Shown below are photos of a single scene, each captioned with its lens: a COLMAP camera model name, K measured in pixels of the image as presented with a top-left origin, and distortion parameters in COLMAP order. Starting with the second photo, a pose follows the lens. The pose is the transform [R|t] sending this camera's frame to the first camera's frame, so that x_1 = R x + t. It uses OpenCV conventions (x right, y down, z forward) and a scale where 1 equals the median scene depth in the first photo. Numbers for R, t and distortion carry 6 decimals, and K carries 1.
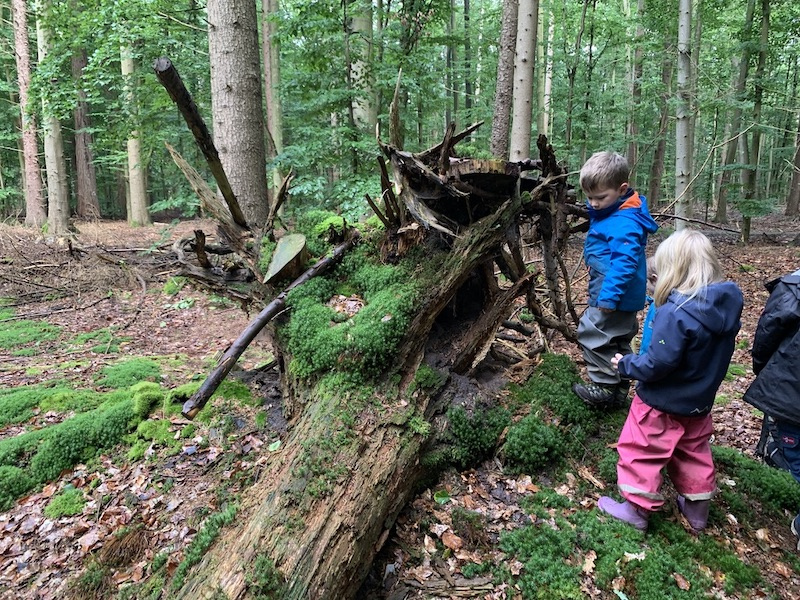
lens RADIAL K [[604.4, 0, 405.6], [0, 604.4, 295.1], [0, 0, 1]] dist [0.021419, -0.016196]
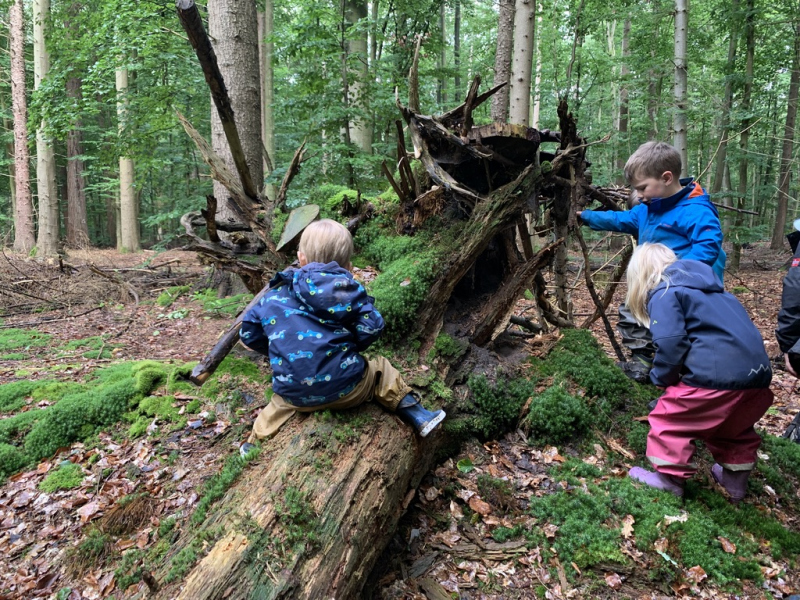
lens RADIAL K [[604.4, 0, 402.5], [0, 604.4, 296.0], [0, 0, 1]] dist [0.021419, -0.016196]
pose [[0.999857, 0.007253, 0.015260, -0.047606], [-0.006372, 0.998351, -0.057055, 0.107098], [-0.015649, 0.056950, 0.998254, 0.035941]]
